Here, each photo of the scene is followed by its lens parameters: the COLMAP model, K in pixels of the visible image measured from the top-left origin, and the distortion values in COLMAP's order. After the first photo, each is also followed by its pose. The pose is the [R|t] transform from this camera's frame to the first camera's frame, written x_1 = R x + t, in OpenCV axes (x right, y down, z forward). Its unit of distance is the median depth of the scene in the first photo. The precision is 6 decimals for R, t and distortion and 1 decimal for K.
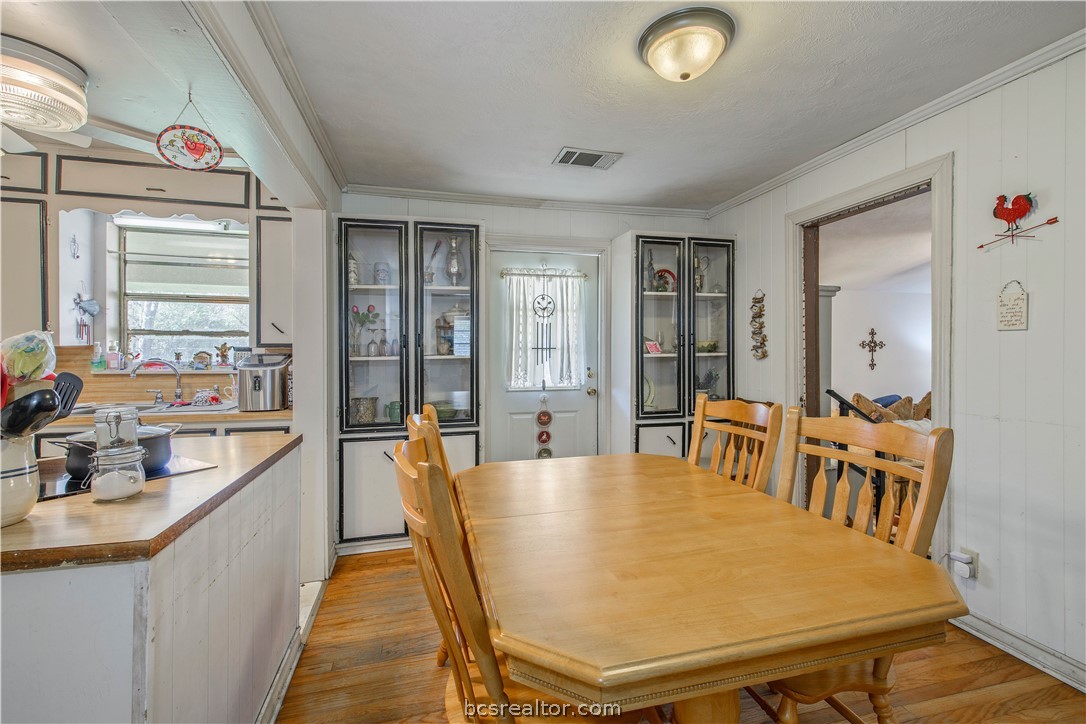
lens RADIAL K [[476.1, 0, 546.4], [0, 476.1, 351.4], [0, 0, 1]] dist [0.001821, -0.000805]
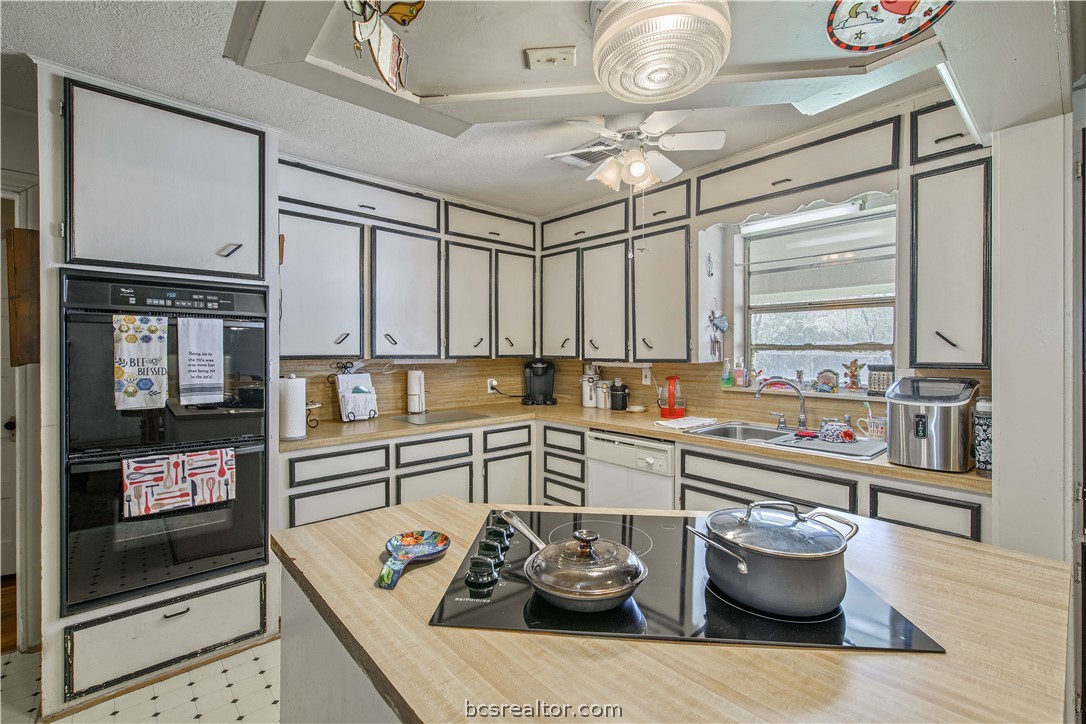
lens RADIAL K [[476.1, 0, 546.4], [0, 476.1, 351.4], [0, 0, 1]] dist [0.001821, -0.000805]
pose [[0.448293, -0.002774, -0.893882, -0.220044], [-0.003803, 0.999980, -0.005010, -0.026567], [0.893878, 0.005645, 0.448274, 0.216329]]
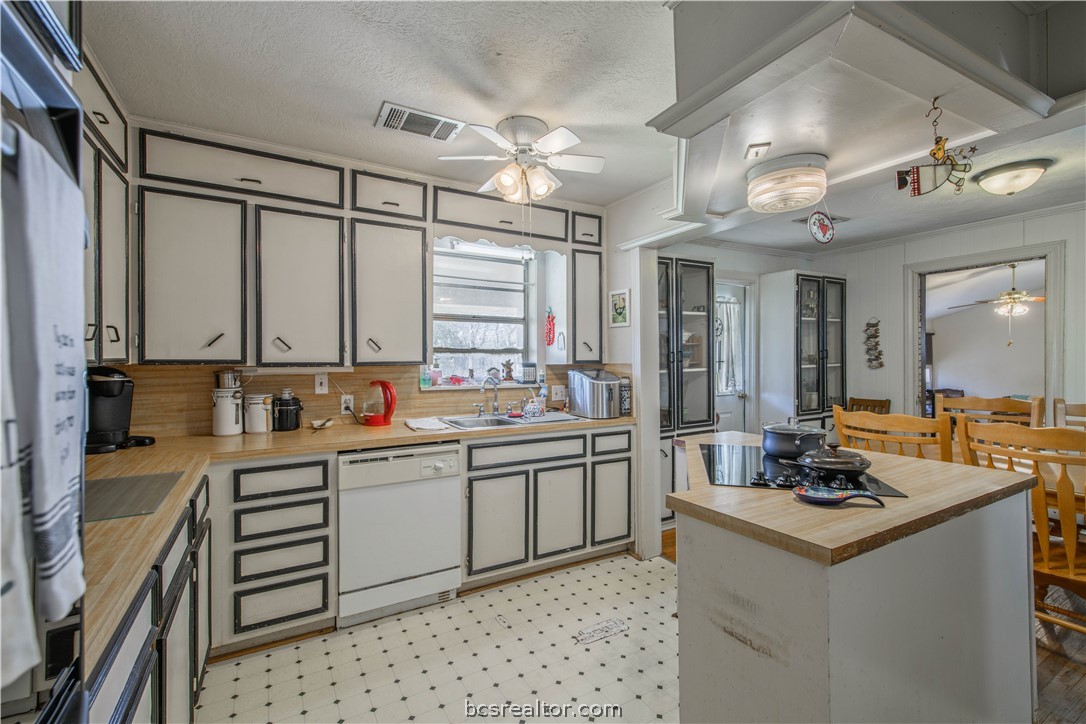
lens RADIAL K [[476.1, 0, 546.4], [0, 476.1, 351.4], [0, 0, 1]] dist [0.001821, -0.000805]
pose [[0.965182, -0.002726, 0.261564, -0.927464], [0.007277, 0.999839, -0.016431, -0.018935], [-0.261477, 0.017763, 0.965046, -0.078975]]
